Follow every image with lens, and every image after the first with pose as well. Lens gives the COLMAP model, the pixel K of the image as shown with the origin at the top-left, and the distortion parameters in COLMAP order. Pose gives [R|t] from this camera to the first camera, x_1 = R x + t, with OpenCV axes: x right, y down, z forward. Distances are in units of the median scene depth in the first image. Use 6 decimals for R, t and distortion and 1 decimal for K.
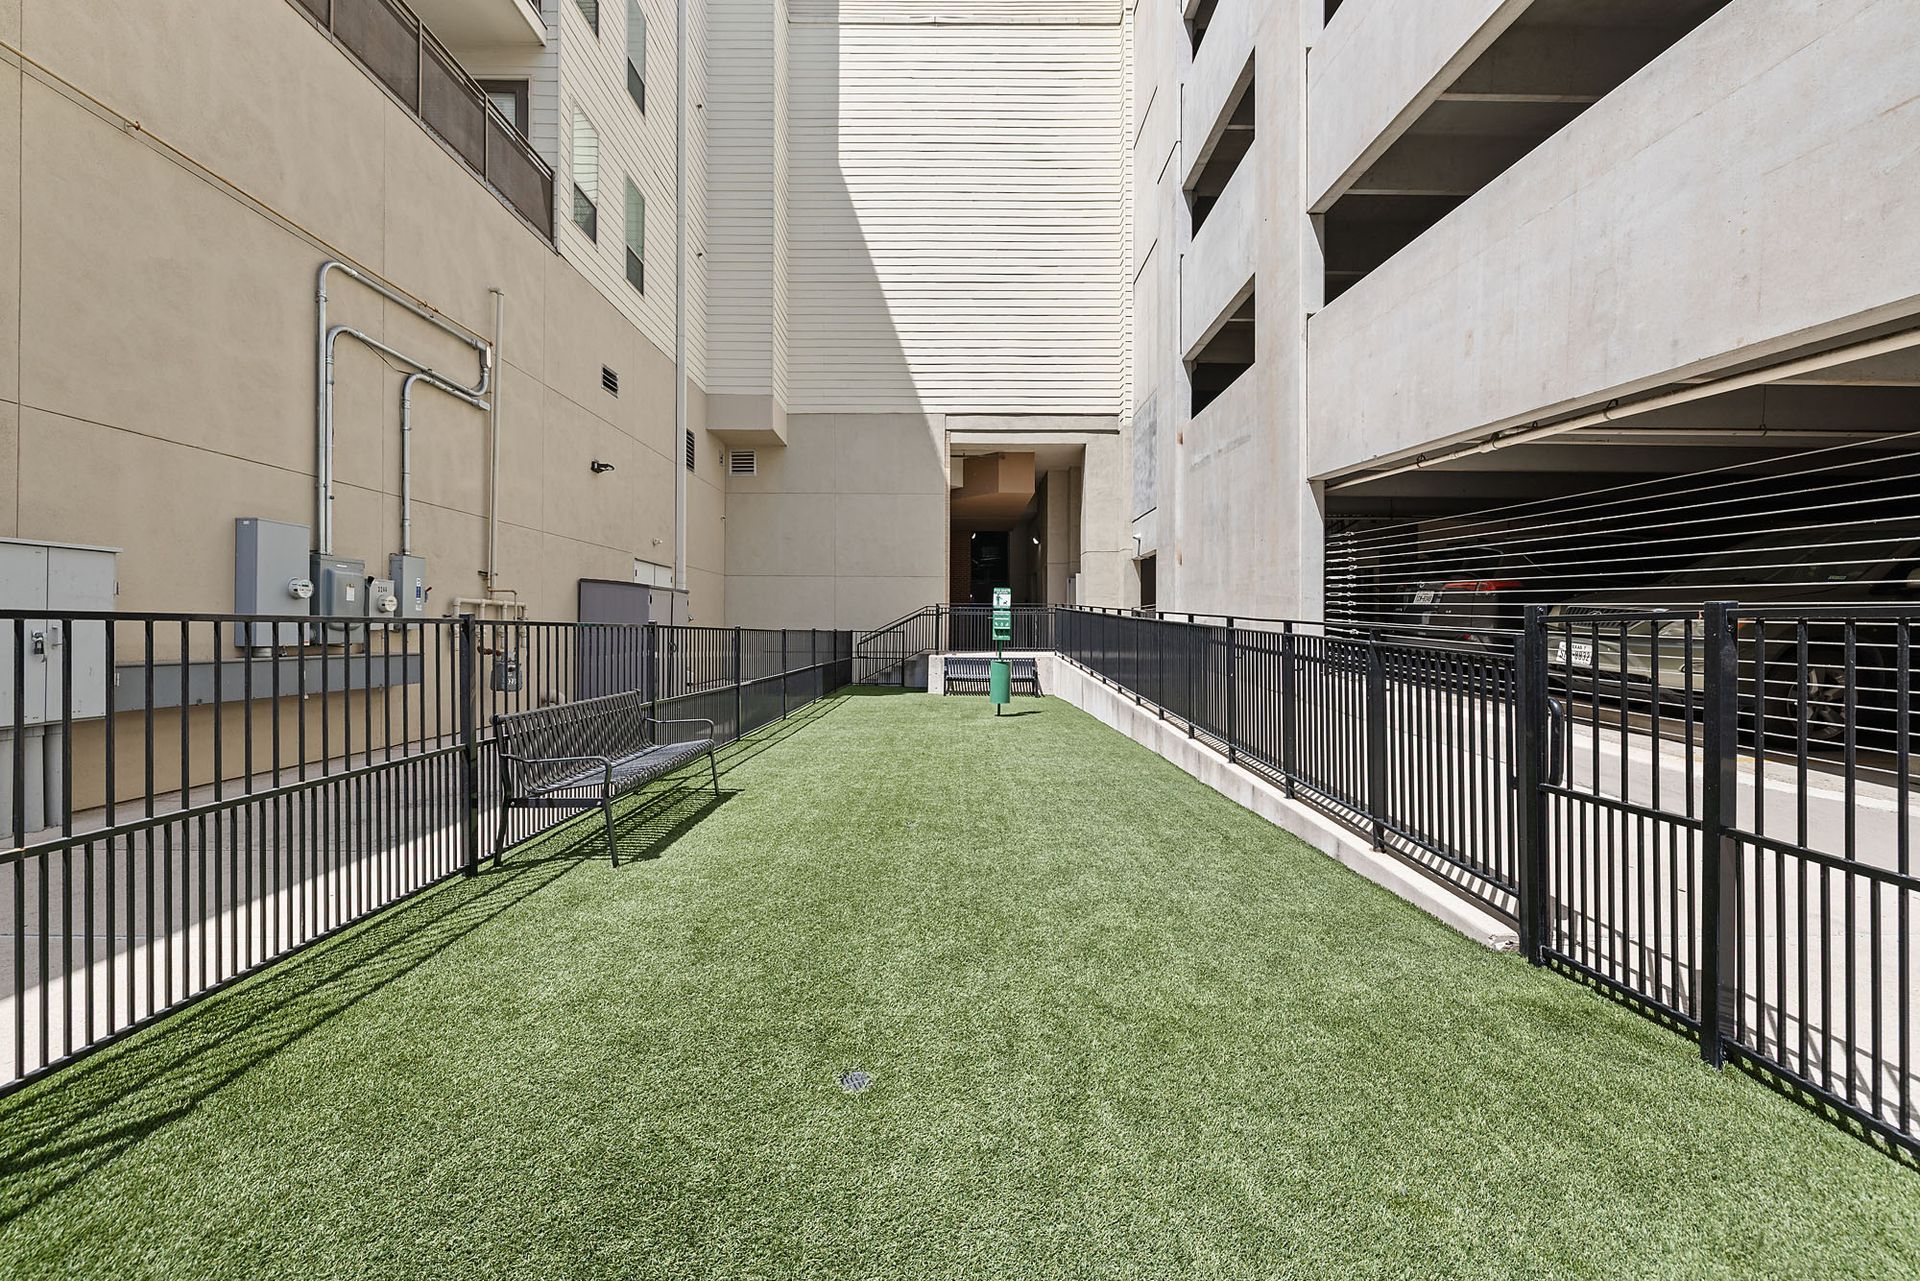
lens RADIAL K [[822.1, 0, 961.3], [0, 822.1, 629.7], [0, 0, 1]] dist [0.008762, 0.000026]
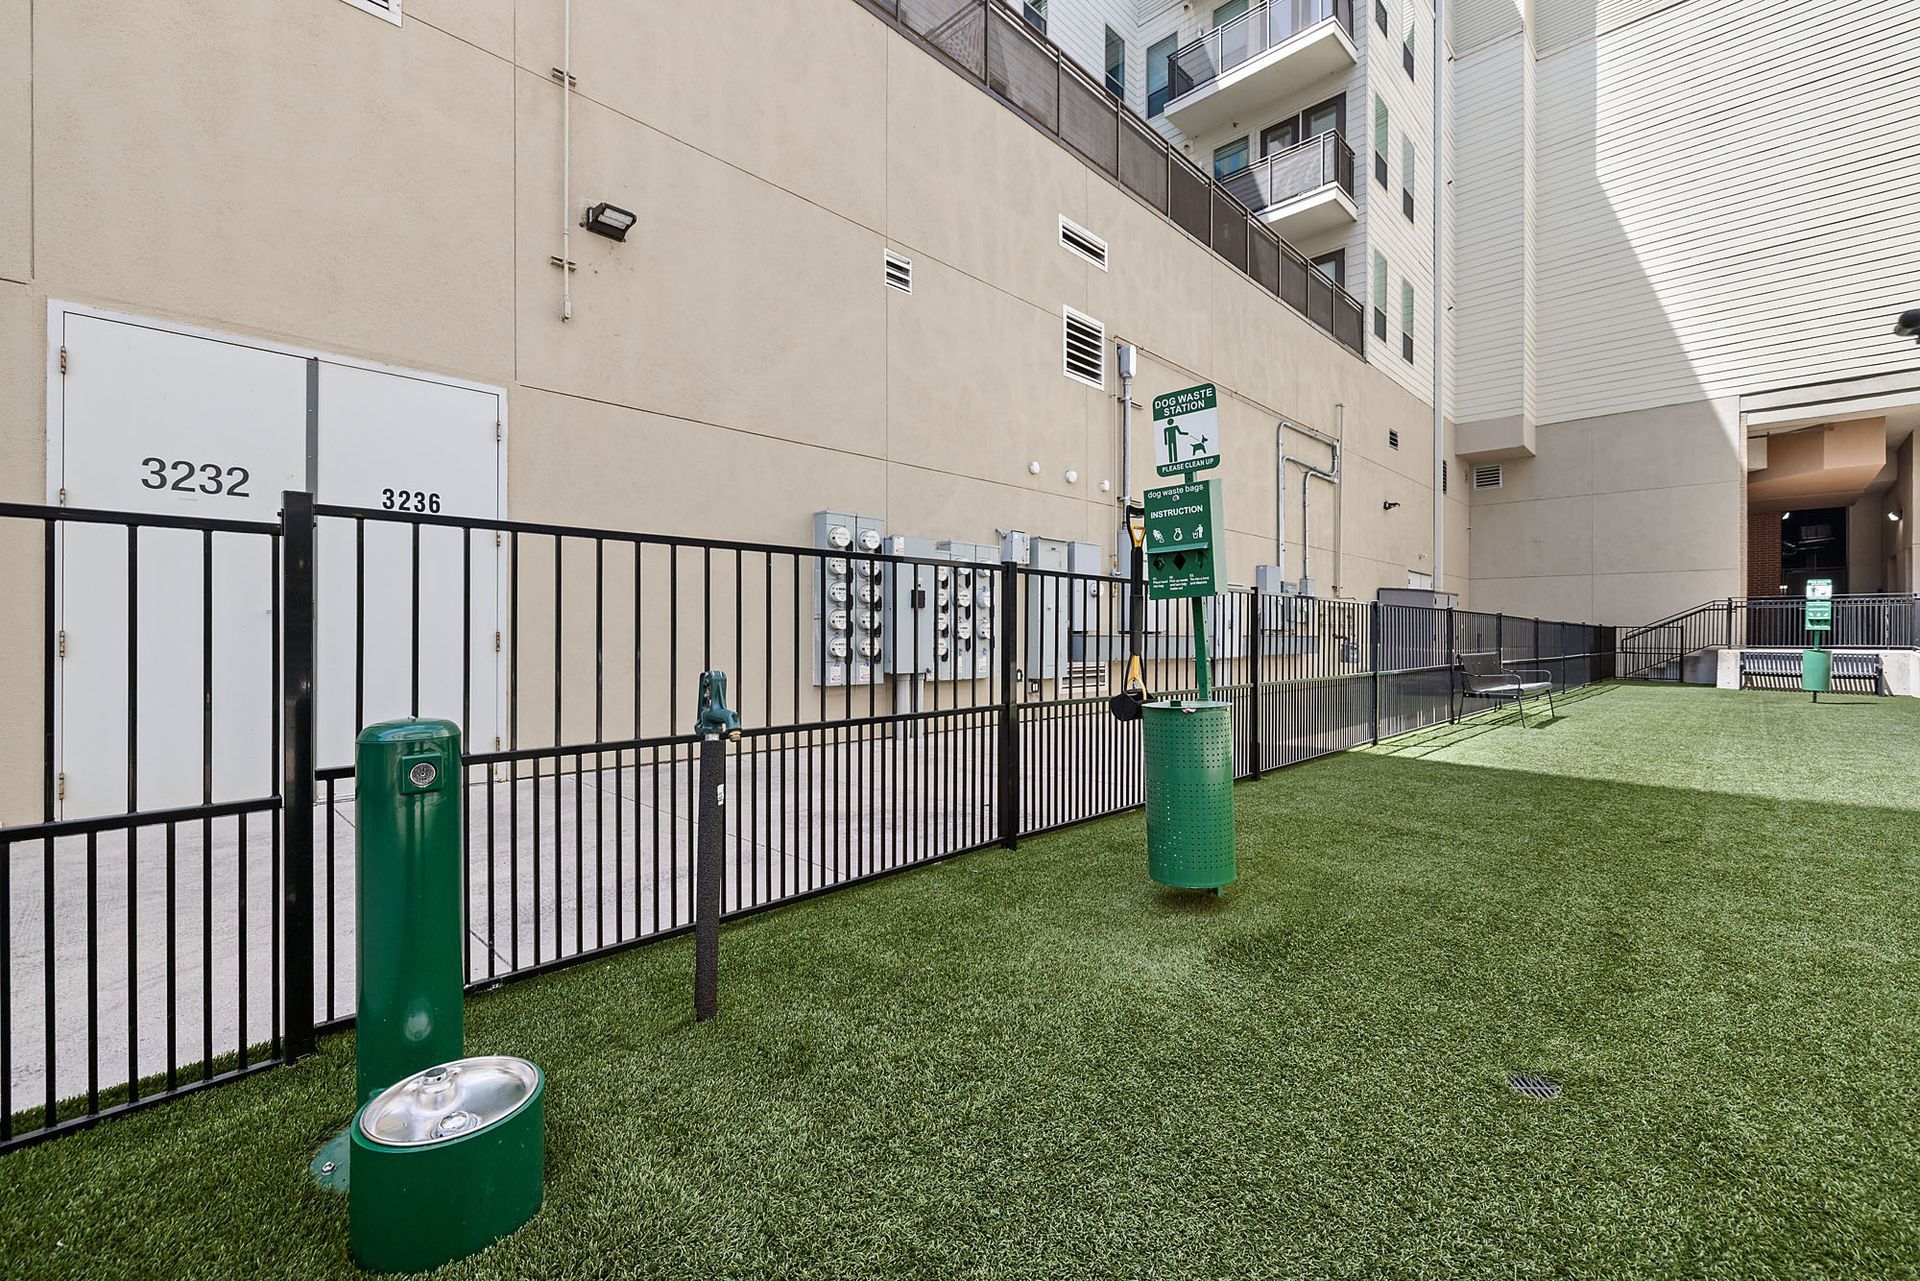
lens RADIAL K [[822.1, 0, 967.4], [0, 822.1, 630.0], [0, 0, 1]] dist [0.008762, 0.000026]
pose [[0.719702, -0.006223, -0.694256, 0.002501], [0.001520, 0.999972, -0.007387, 0.013236], [0.694282, 0.004261, 0.719691, -0.349668]]
